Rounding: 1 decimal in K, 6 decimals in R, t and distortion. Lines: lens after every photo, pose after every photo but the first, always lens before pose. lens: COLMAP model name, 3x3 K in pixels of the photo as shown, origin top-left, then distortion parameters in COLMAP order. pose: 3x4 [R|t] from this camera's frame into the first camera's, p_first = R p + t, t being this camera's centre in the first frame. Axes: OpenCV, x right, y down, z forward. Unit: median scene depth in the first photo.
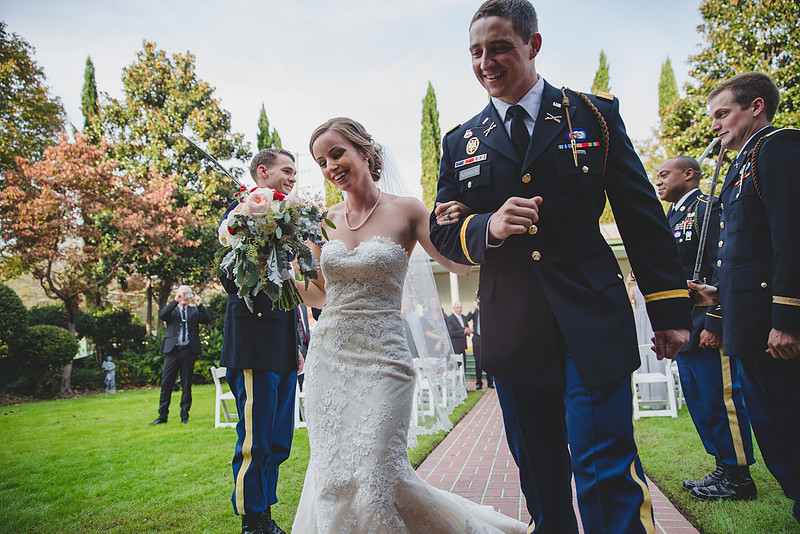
lens RADIAL K [[548.2, 0, 400.0], [0, 548.2, 267.0], [0, 0, 1]] dist [-0.093751, 0.083076]
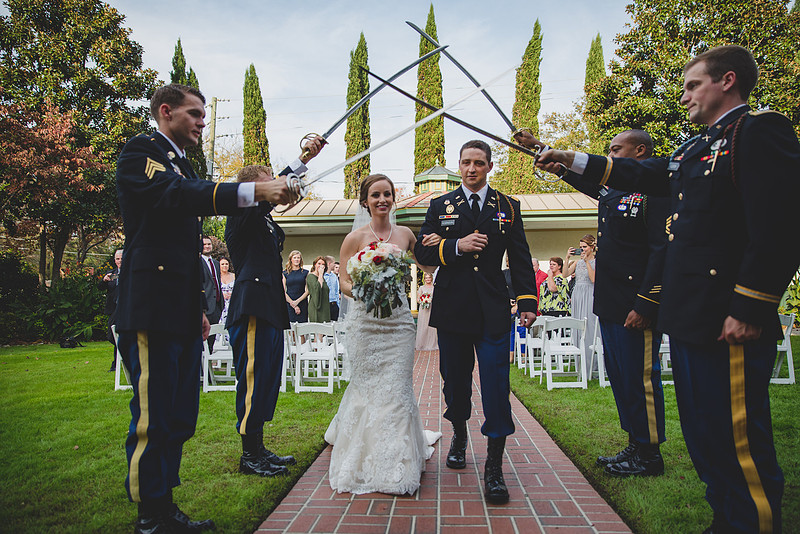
lens RADIAL K [[551.0, 0, 400.0], [0, 551.0, 267.0], [0, 0, 1]] dist [-0.095855, 0.086151]
pose [[0.987635, 0.044722, 0.150255, -0.003273], [-0.055679, 0.996025, 0.069523, -0.002692], [-0.146549, -0.077030, 0.986200, 0.016080]]
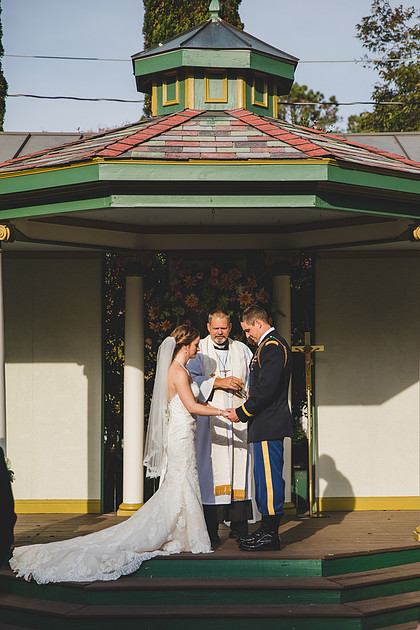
lens RADIAL K [[1251.7, 0, 210.0], [0, 1251.7, 315.0], [0, 0, 1]] dist [0.266405, -0.014182]
pose [[0.975738, 0.060948, 0.210285, 0.079116], [-0.073046, 0.996062, 0.050244, 0.000768], [-0.206395, -0.064385, 0.976348, 0.374087]]
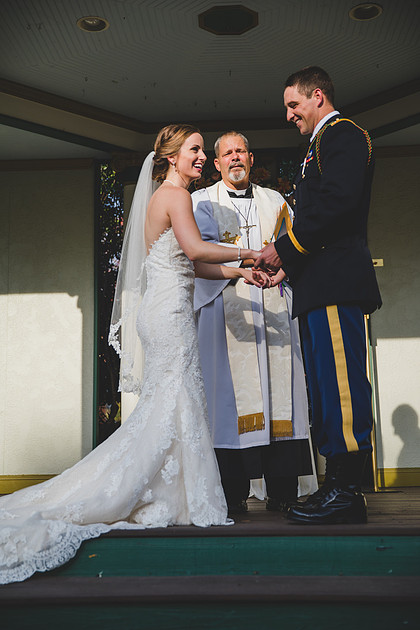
lens RADIAL K [[907.0, 0, 210.0], [0, 907.0, 315.0], [0, 0, 1]] dist [0.140581, -0.008876]
pose [[0.983287, 0.057318, 0.172804, 0.169982], [-0.055281, 0.998333, -0.016584, 0.099853], [-0.173467, 0.006754, 0.984817, 0.747757]]
